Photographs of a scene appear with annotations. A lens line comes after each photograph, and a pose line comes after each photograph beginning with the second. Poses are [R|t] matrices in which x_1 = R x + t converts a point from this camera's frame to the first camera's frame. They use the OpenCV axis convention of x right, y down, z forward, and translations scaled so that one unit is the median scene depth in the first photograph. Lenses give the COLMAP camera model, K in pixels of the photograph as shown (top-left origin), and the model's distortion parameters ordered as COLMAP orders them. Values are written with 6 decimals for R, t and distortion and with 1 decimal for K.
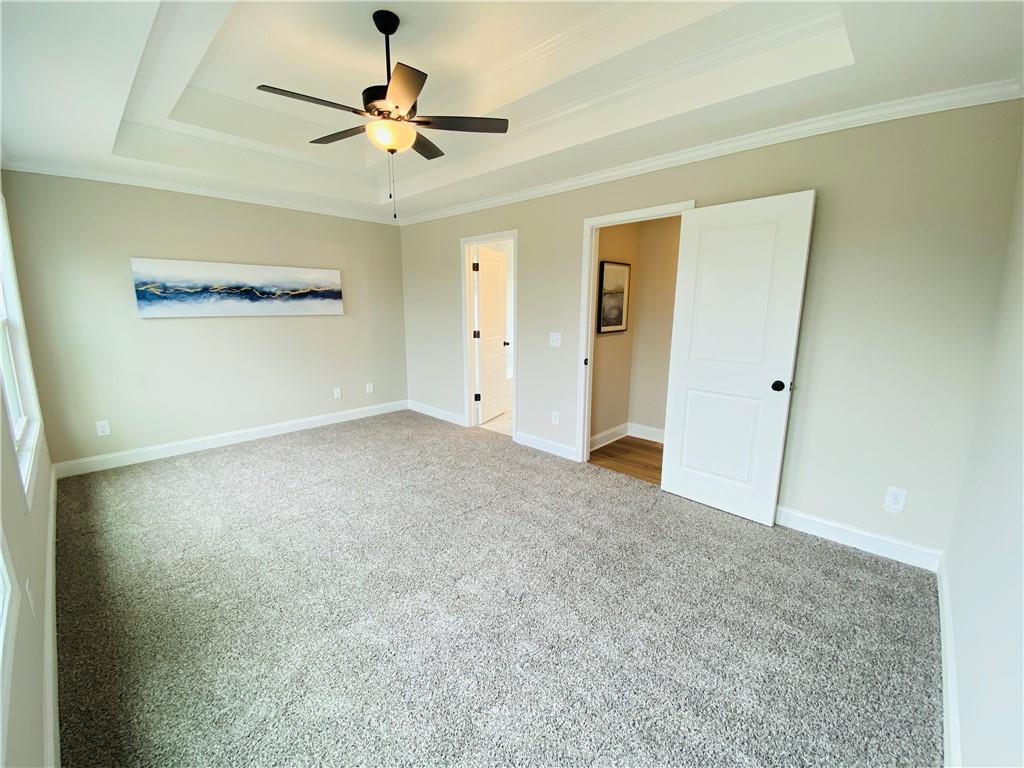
lens RADIAL K [[422.9, 0, 510.0], [0, 422.9, 382.2], [0, 0, 1]] dist [0.003717, -0.001961]
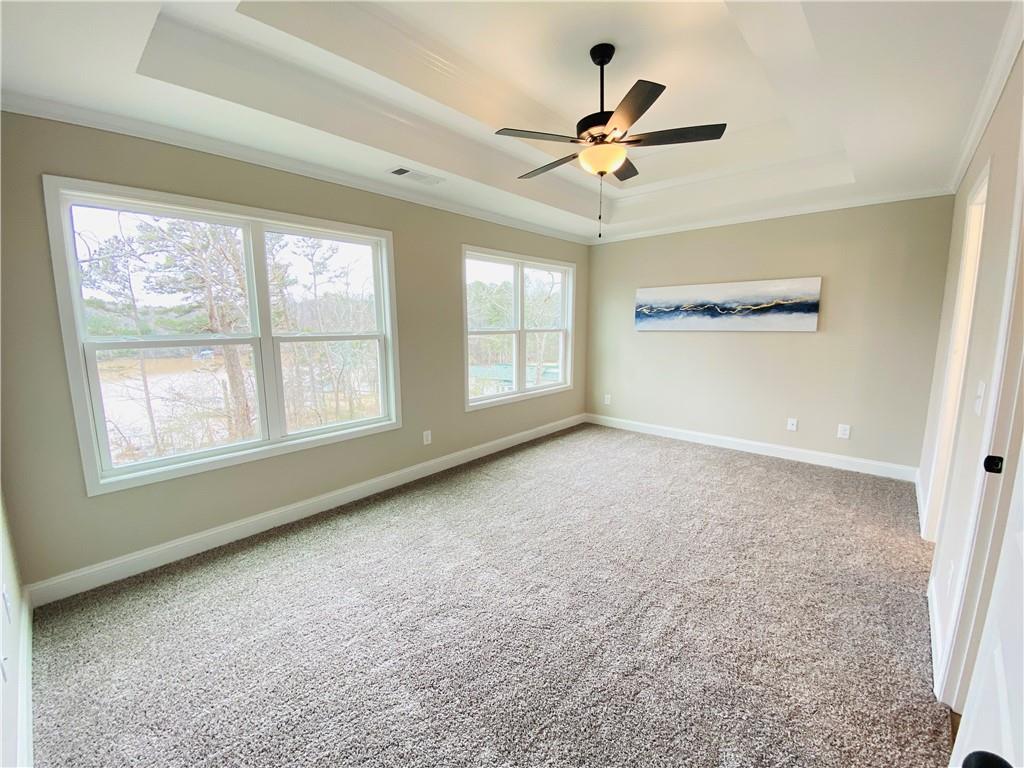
lens RADIAL K [[422.9, 0, 510.2], [0, 422.9, 385.5], [0, 0, 1]] dist [0.003717, -0.001961]
pose [[-0.001485, 0.145687, -0.989330, 0.488308], [-0.171023, 0.974718, 0.143791, -0.088927], [0.985266, 0.169411, 0.023469, 0.499633]]
